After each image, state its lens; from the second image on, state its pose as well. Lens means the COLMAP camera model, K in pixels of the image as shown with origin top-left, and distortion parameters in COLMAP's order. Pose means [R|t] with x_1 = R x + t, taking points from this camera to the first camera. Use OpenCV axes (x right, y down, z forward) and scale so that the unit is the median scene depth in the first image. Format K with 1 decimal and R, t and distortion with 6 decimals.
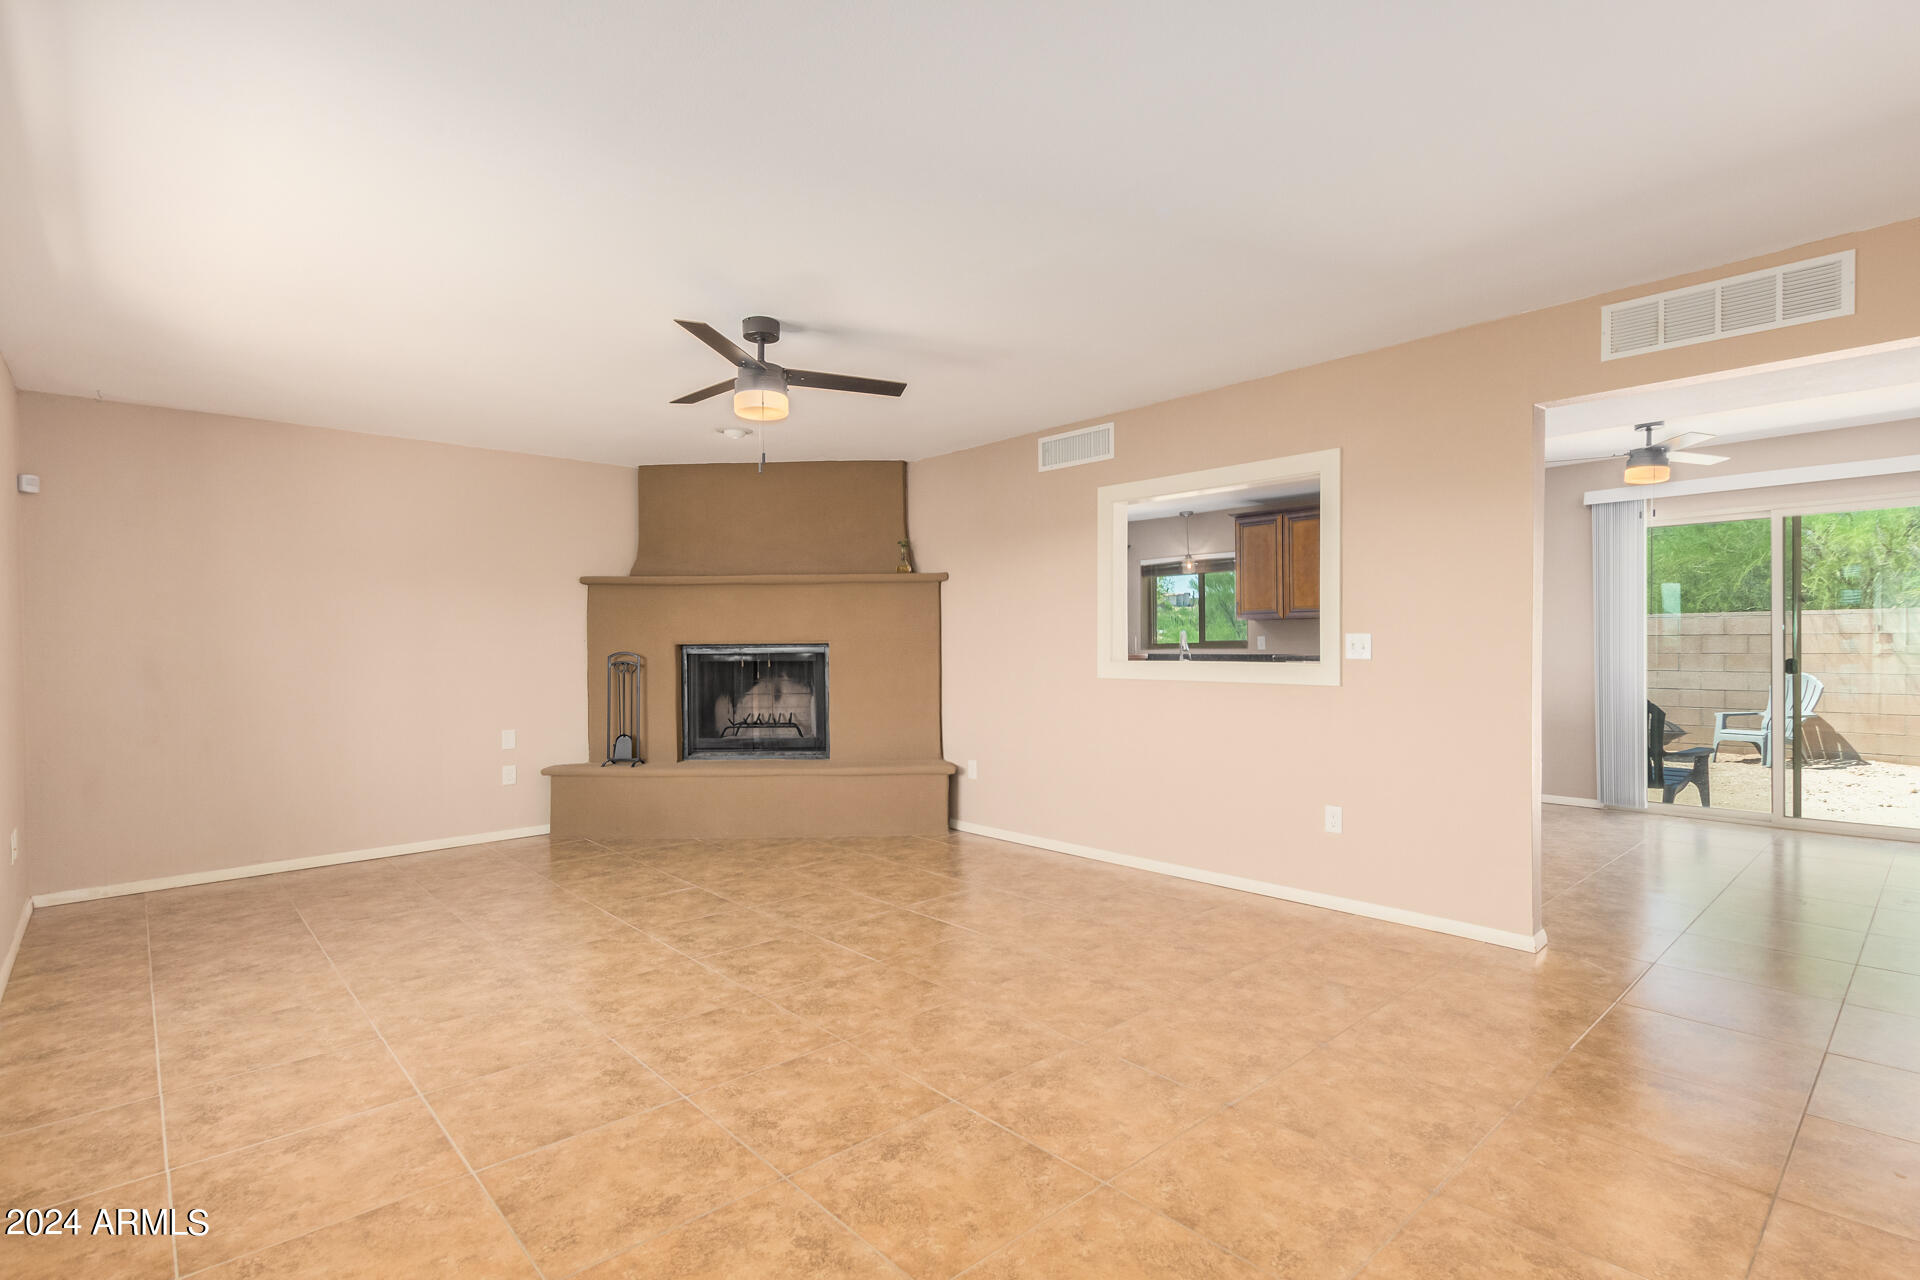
lens RADIAL K [[914.7, 0, 960.0], [0, 914.7, 640.0], [0, 0, 1]] dist [-0.003208, -0.000592]
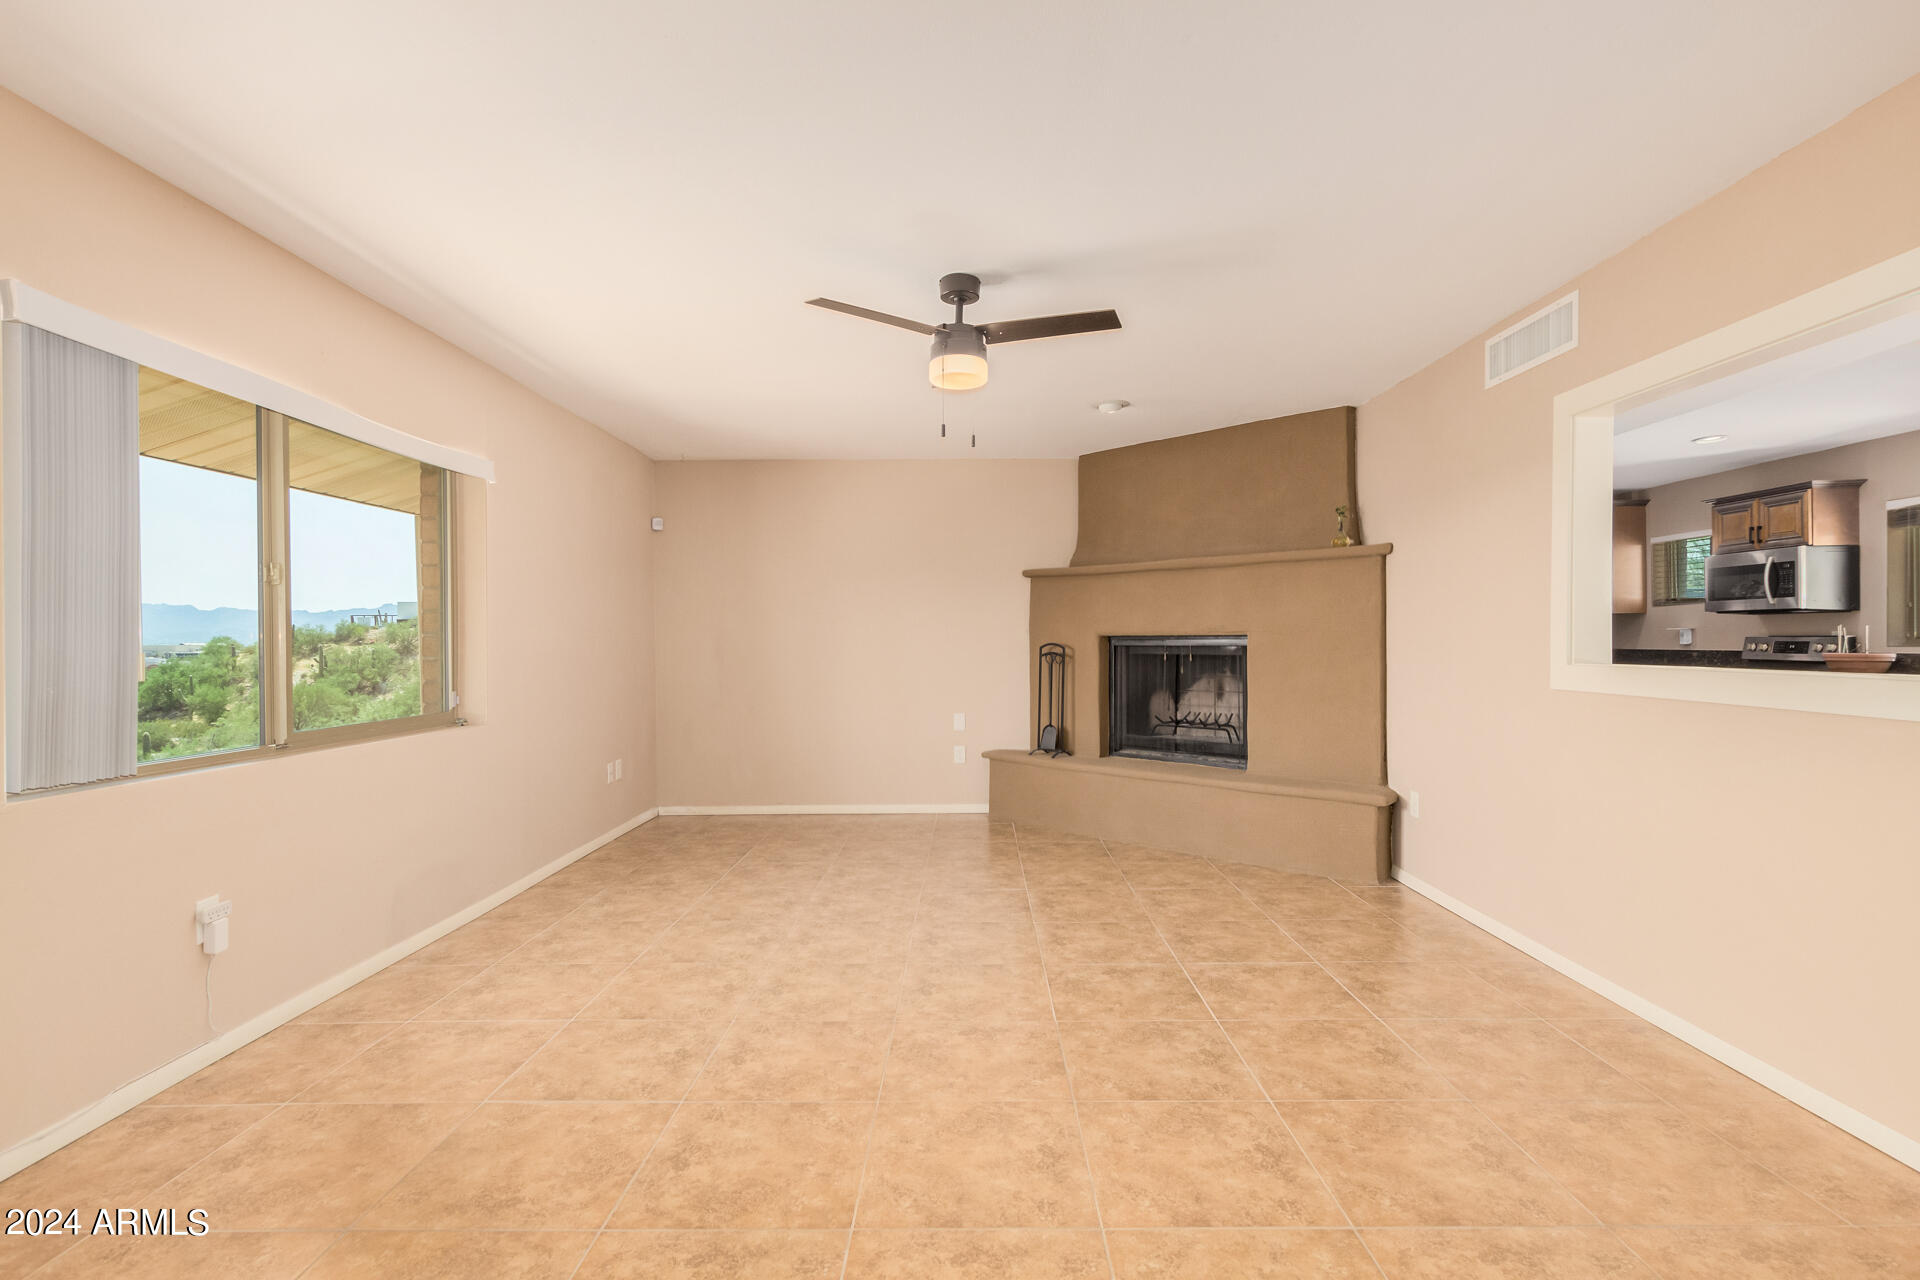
lens RADIAL K [[894.4, 0, 963.3], [0, 894.4, 646.5], [0, 0, 1]] dist [-0.007685, 0.000655]
pose [[0.738675, 0.010567, -0.673979, 0.229806], [0.001289, 0.999853, 0.017089, -0.000271], [0.674060, -0.013492, 0.738553, 0.209241]]
